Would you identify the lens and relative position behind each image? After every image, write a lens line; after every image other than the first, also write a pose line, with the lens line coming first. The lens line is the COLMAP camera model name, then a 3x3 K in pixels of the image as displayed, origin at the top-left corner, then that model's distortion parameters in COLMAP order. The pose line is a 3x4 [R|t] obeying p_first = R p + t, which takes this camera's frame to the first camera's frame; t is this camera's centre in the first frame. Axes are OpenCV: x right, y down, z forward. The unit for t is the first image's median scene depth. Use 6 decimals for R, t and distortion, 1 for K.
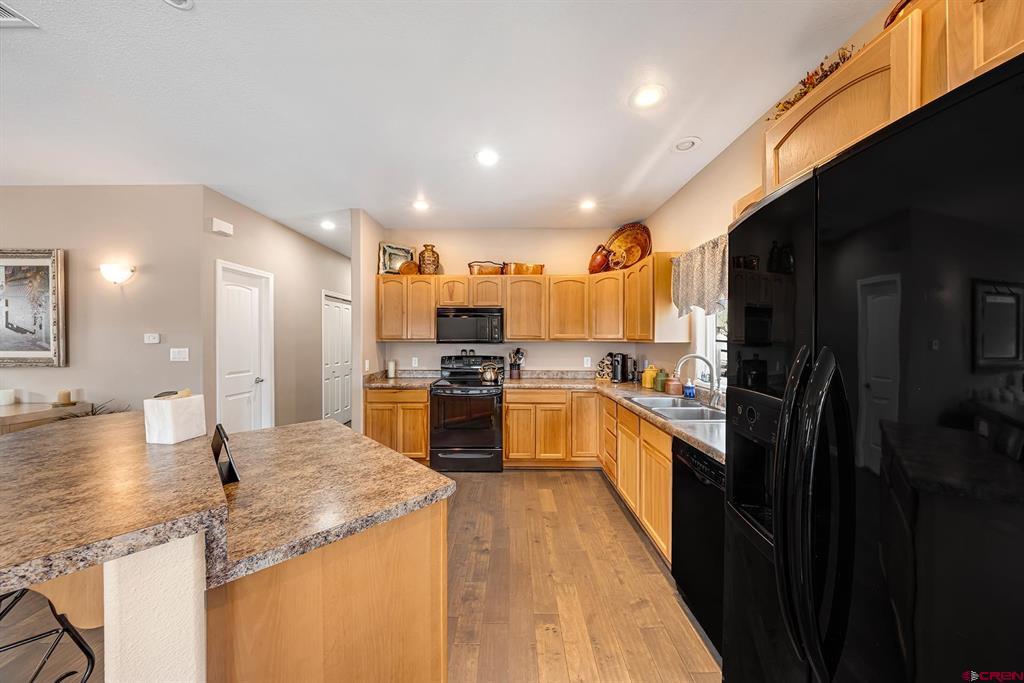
lens RADIAL K [[346.5, 0, 505.3], [0, 346.5, 342.7], [0, 0, 1]] dist [0.002797, -0.000303]
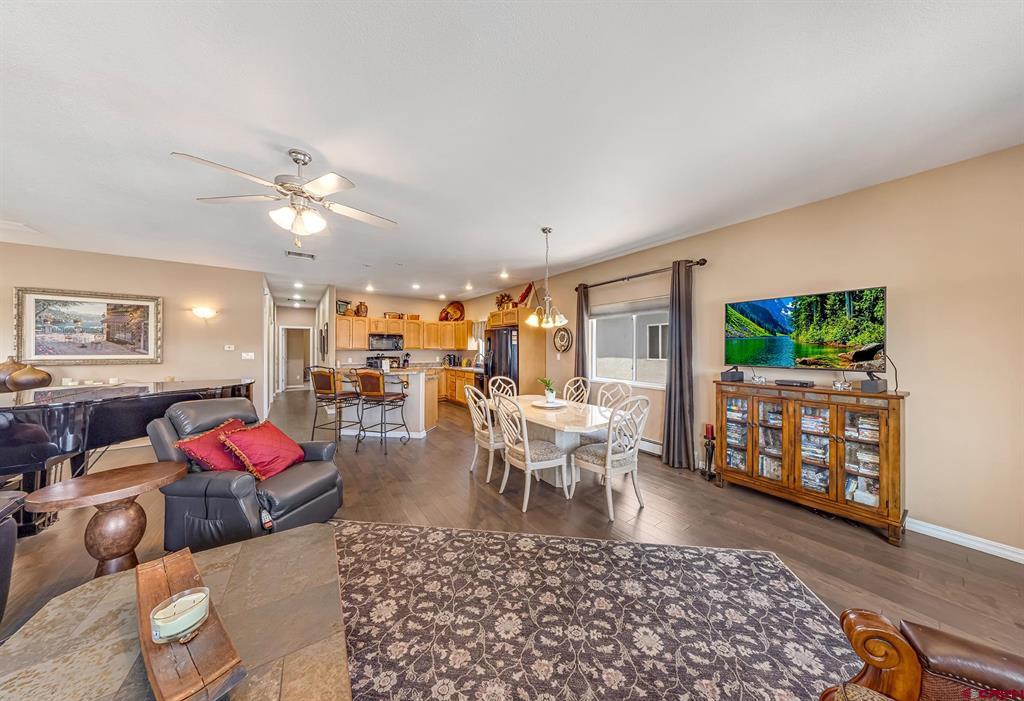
lens RADIAL K [[317.1, 0, 534.6], [0, 317.1, 348.2], [0, 0, 1]] dist [-0.002068, -0.000109]
pose [[0.785273, 0.004539, 0.619133, -0.607505], [0.002038, 0.999949, -0.009915, 0.008833], [-0.619146, 0.009048, 0.785224, -1.134825]]
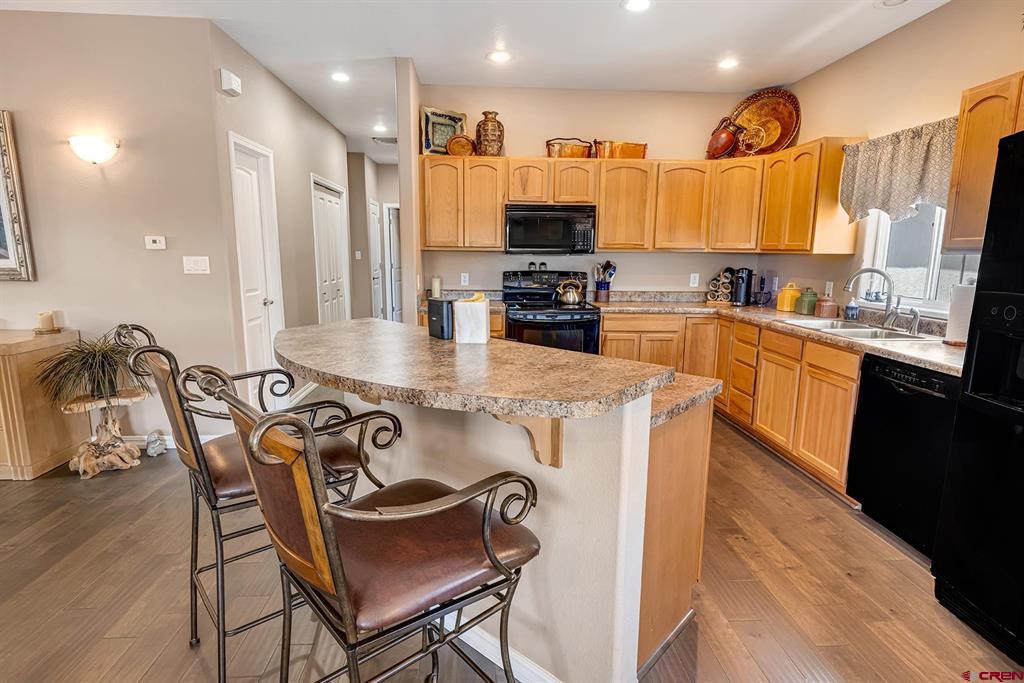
lens RADIAL K [[543.8, 0, 510.6], [0, 543.8, 344.9], [0, 0, 1]] dist [0.009660, -0.000293]
pose [[0.997303, -0.004528, 0.073259, -0.276237], [-0.007488, 0.986612, 0.162911, 0.005554], [-0.073015, -0.163021, 0.983917, -0.180799]]
